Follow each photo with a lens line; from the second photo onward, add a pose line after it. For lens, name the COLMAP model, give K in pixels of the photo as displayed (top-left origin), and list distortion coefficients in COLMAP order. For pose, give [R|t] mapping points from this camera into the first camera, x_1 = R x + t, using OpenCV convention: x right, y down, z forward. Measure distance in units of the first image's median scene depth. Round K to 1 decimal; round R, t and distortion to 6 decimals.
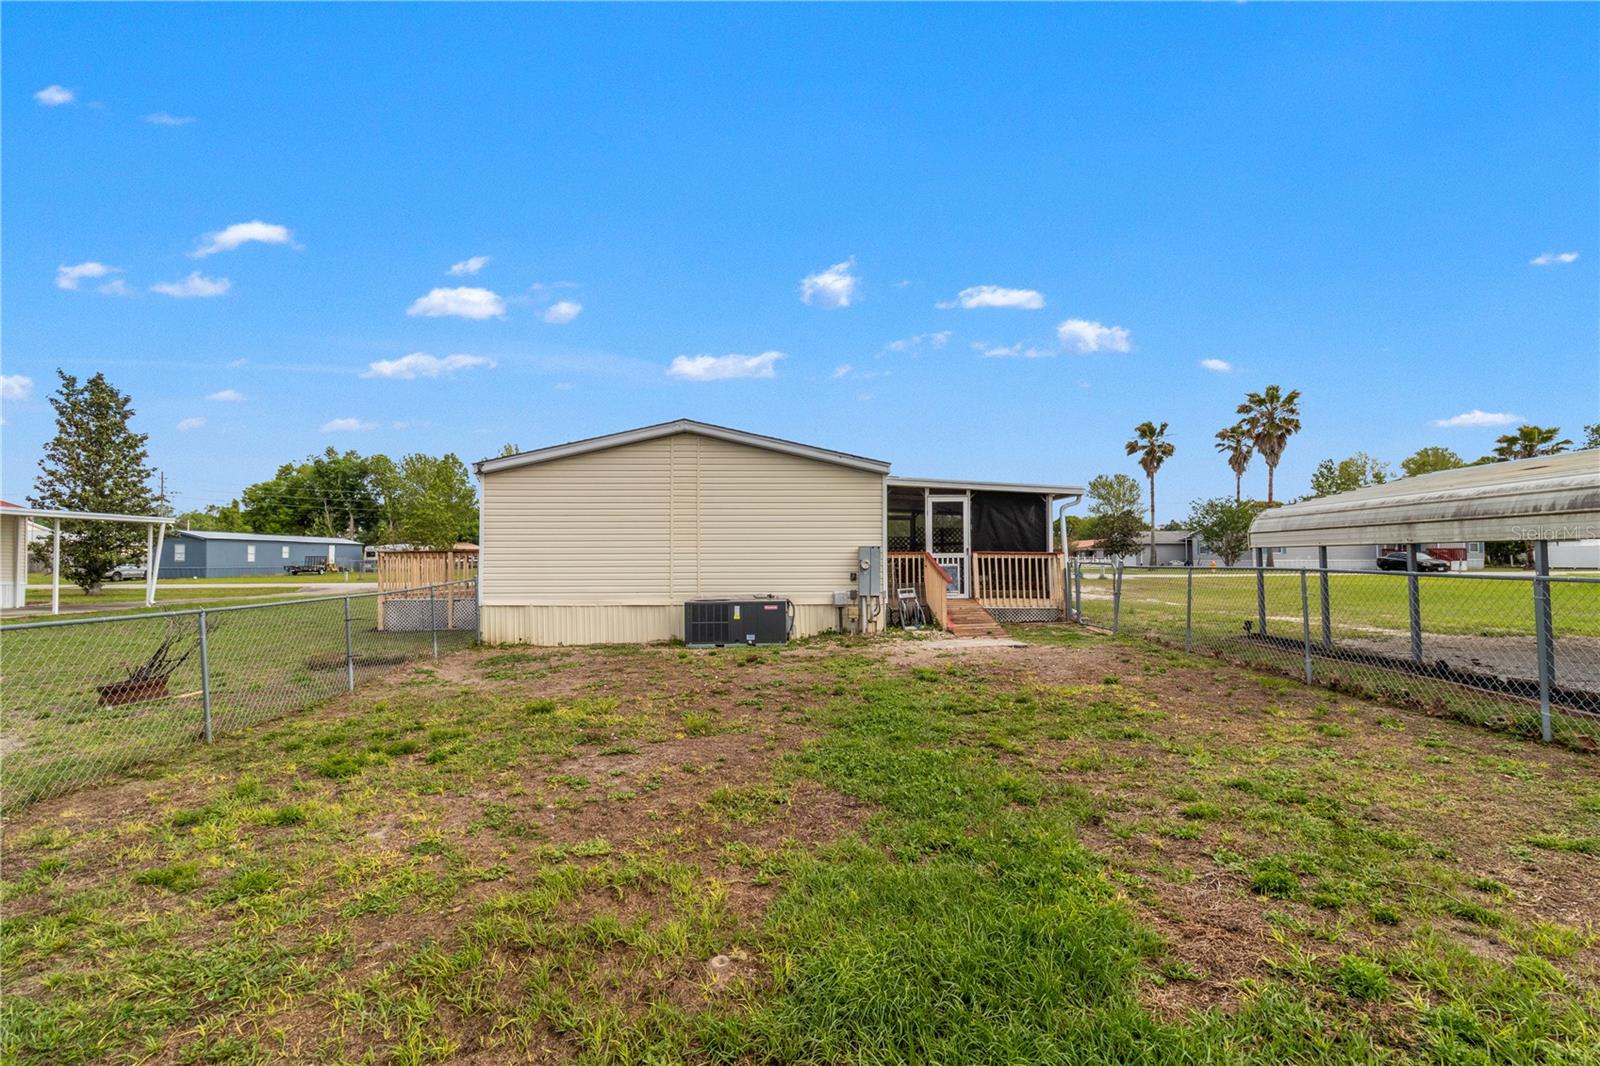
lens RADIAL K [[756.2, 0, 806.2], [0, 756.2, 539.7], [0, 0, 1]] dist [0.007318, 0.000005]
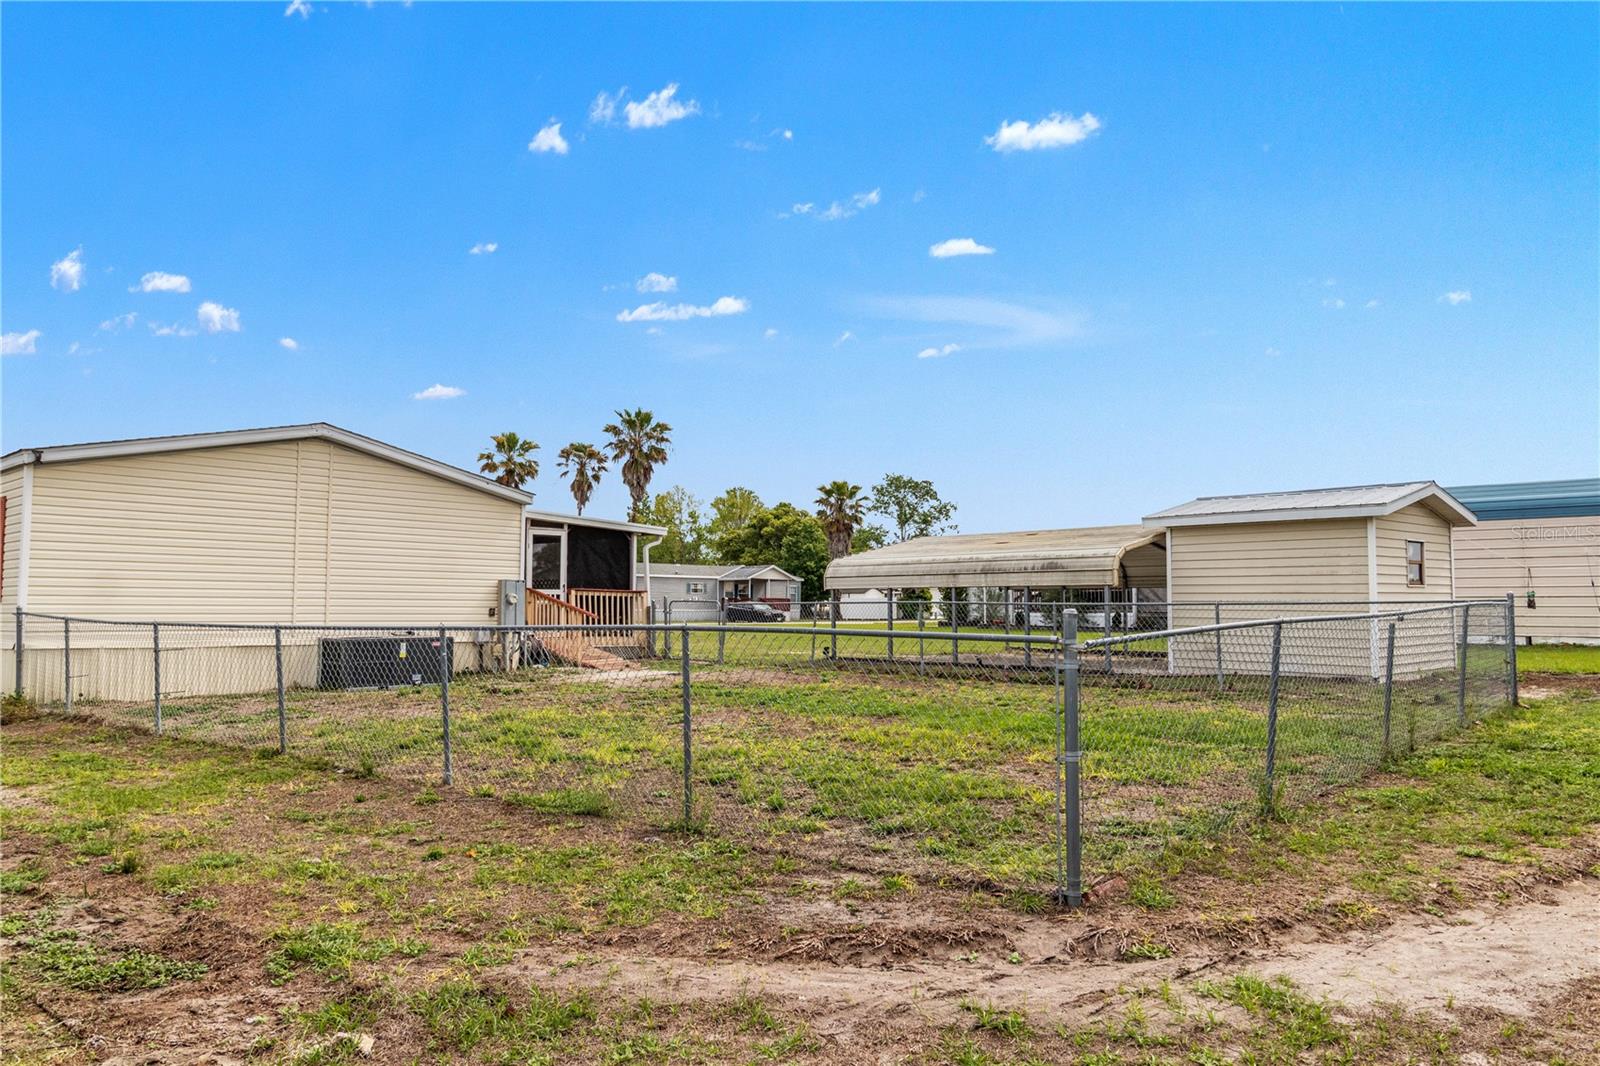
lens RADIAL K [[1161.7, 0, 810.0], [0, 1161.7, 533.7], [0, 0, 1]] dist [0.002043, 0.000158]
pose [[0.707604, 0.054700, 0.704488, -0.612448], [-0.026346, 0.998348, -0.051054, 0.013867], [-0.706118, 0.017566, 0.707877, -0.265980]]
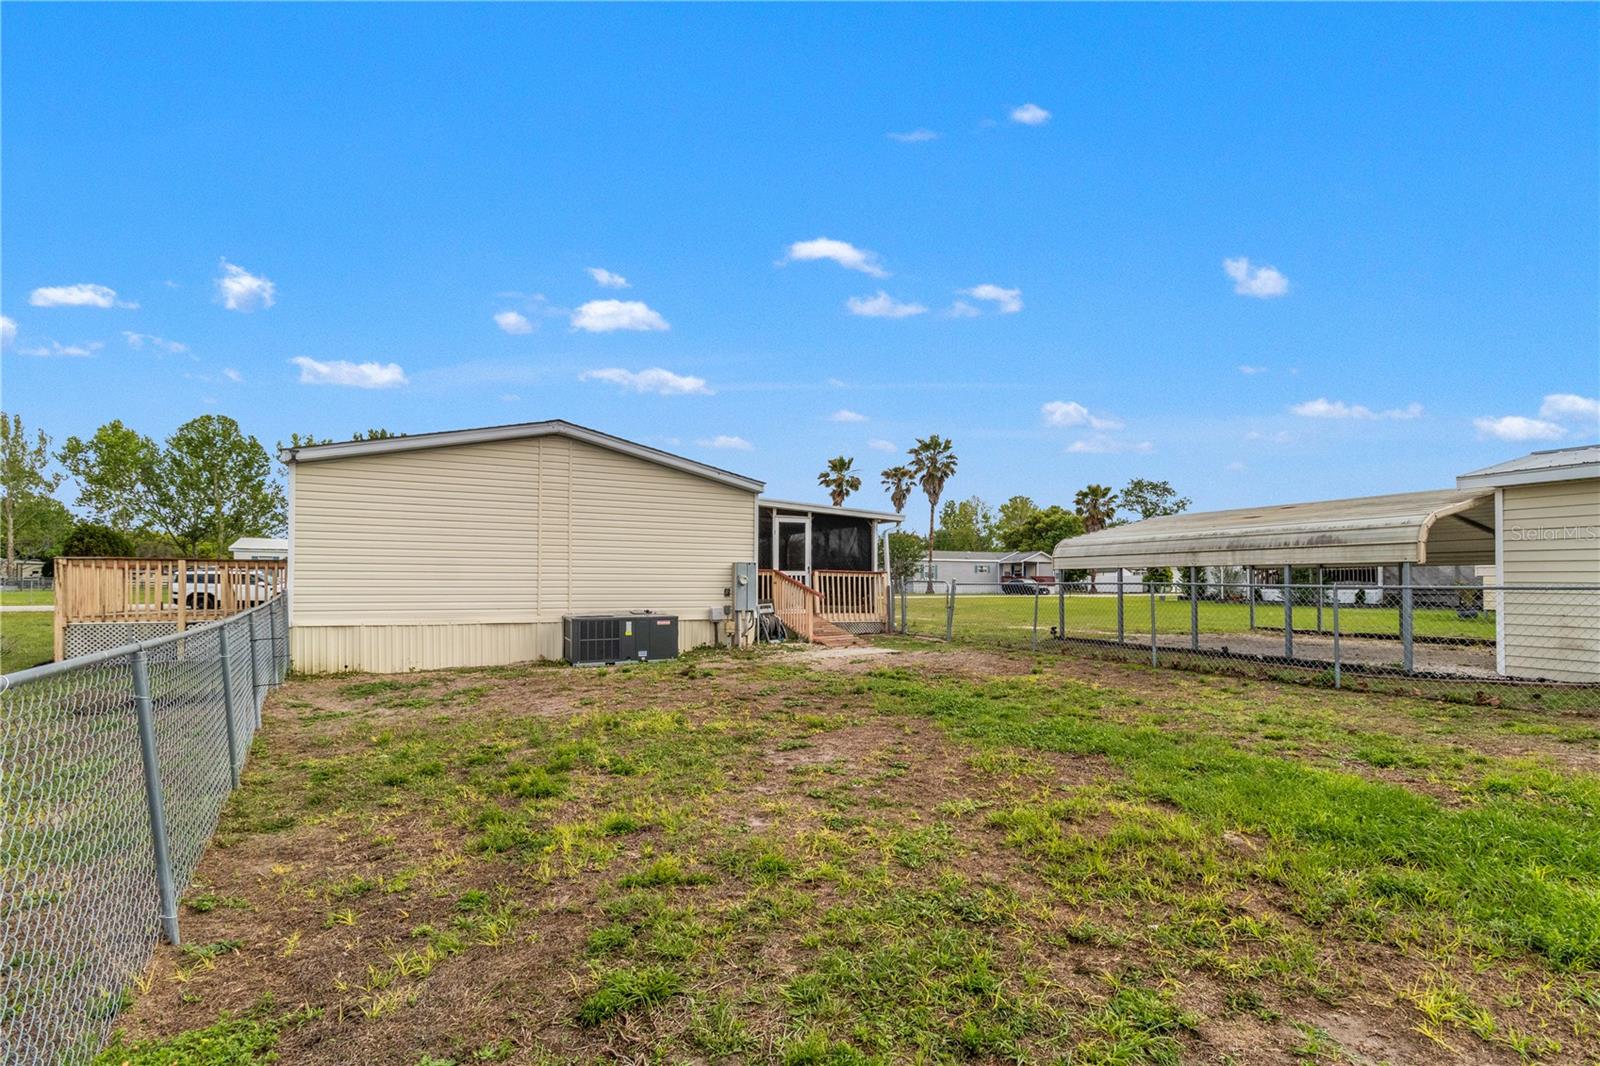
lens RADIAL K [[781.3, 0, 820.0], [0, 781.3, 574.8], [0, 0, 1]] dist [0.001129, 0.000276]
pose [[0.894143, 0.013474, 0.447578, -0.268679], [-0.020264, 0.999741, 0.010386, 0.010978], [-0.447322, -0.018356, 0.894184, 0.005650]]
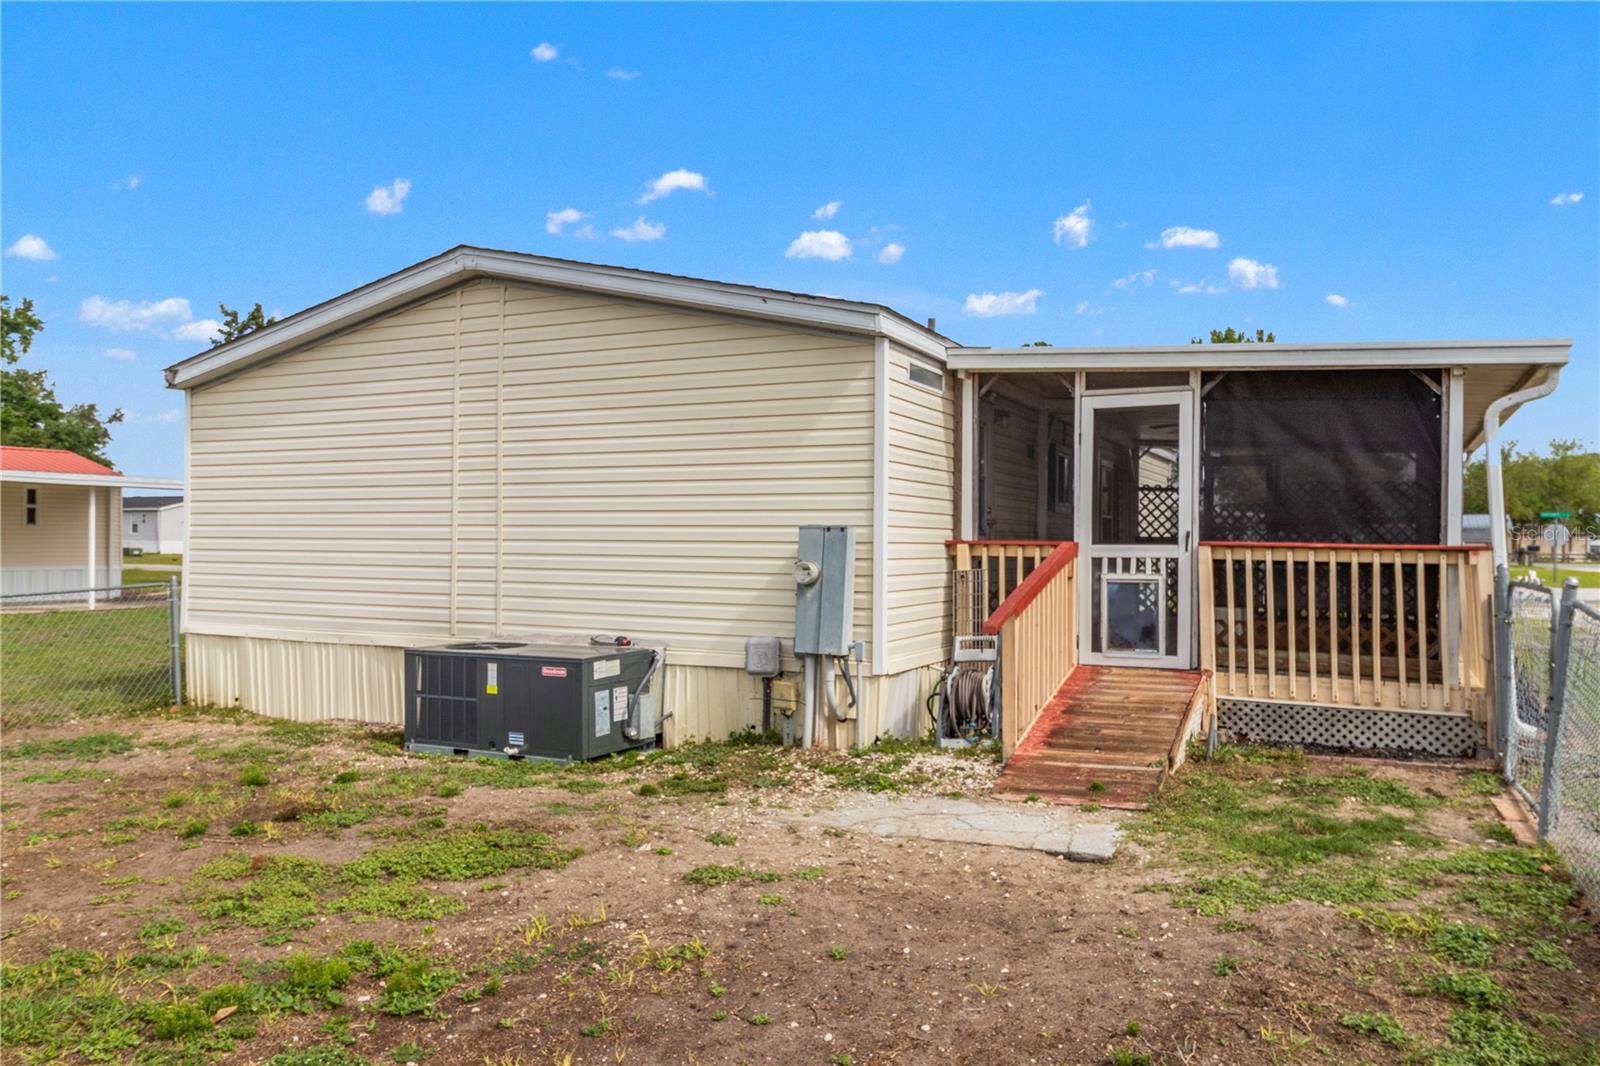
lens RADIAL K [[1169.6, 0, 800.0], [0, 1169.6, 533.0], [0, 0, 1]] dist [0.004320, 0.000206]
pose [[0.883979, 0.005969, -0.467489, 0.314259], [0.001089, 0.999889, 0.014826, 0.003367], [0.467526, -0.013615, 0.883875, 0.417599]]
